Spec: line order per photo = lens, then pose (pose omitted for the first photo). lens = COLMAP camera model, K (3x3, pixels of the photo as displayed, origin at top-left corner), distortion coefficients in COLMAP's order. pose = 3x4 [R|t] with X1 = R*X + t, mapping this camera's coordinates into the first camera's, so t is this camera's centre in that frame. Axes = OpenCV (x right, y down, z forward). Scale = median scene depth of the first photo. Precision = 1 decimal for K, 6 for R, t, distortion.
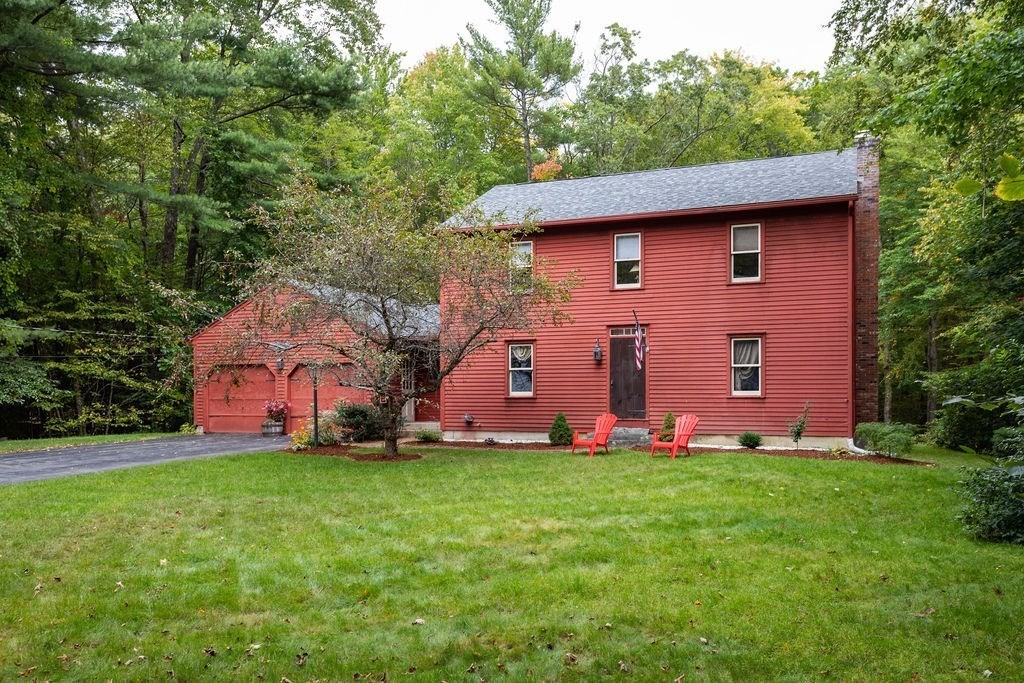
lens RADIAL K [[885.1, 0, 504.5], [0, 885.1, 375.6], [0, 0, 1]] dist [0.030016, -0.019198]
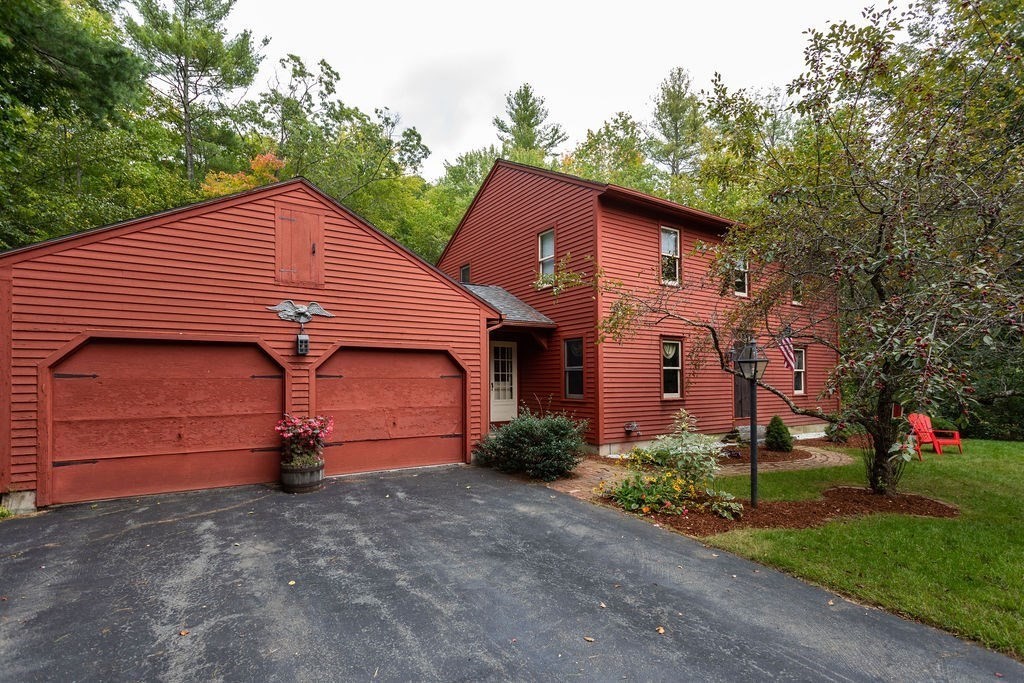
lens RADIAL K [[499.9, 0, 515.0], [0, 499.9, 368.3], [0, 0, 1]] dist [0.000347, 0.002175]
pose [[0.547819, 0.020684, 0.836341, -0.520039], [-0.017378, 0.999760, -0.013343, 0.002517], [-0.836416, -0.007224, 0.548047, 0.894144]]
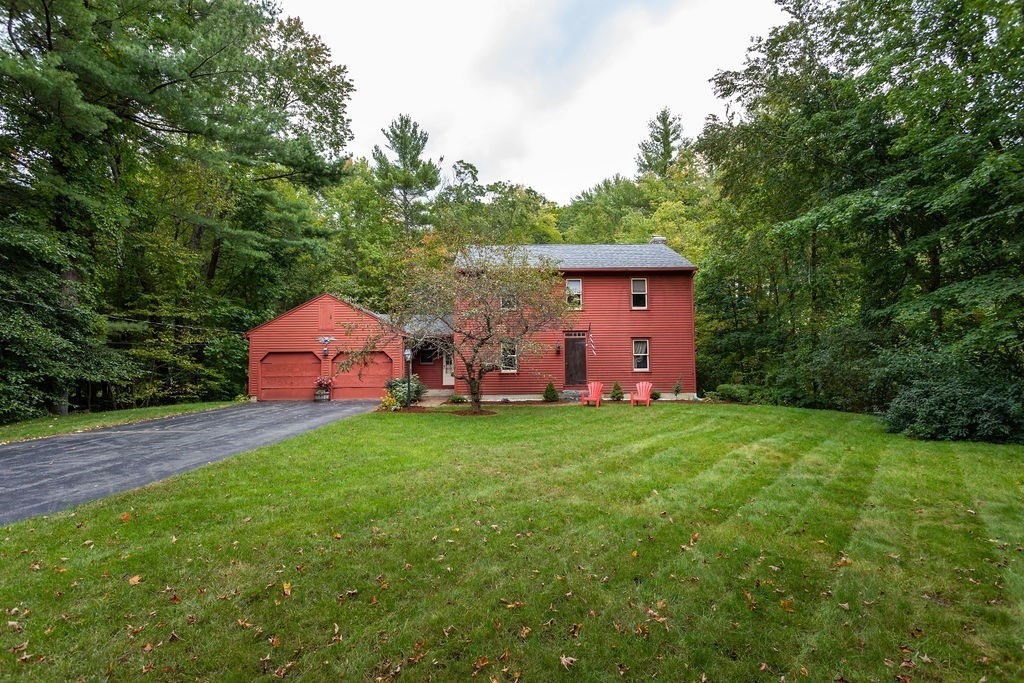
lens RADIAL K [[499.9, 0, 512.9], [0, 499.9, 334.3], [0, 0, 1]] dist [0.000347, 0.002175]
pose [[0.915146, 0.022957, 0.402469, -0.367872], [-0.001142, 0.998521, -0.054360, 0.003089], [-0.403122, 0.049288, 0.913818, 0.151377]]
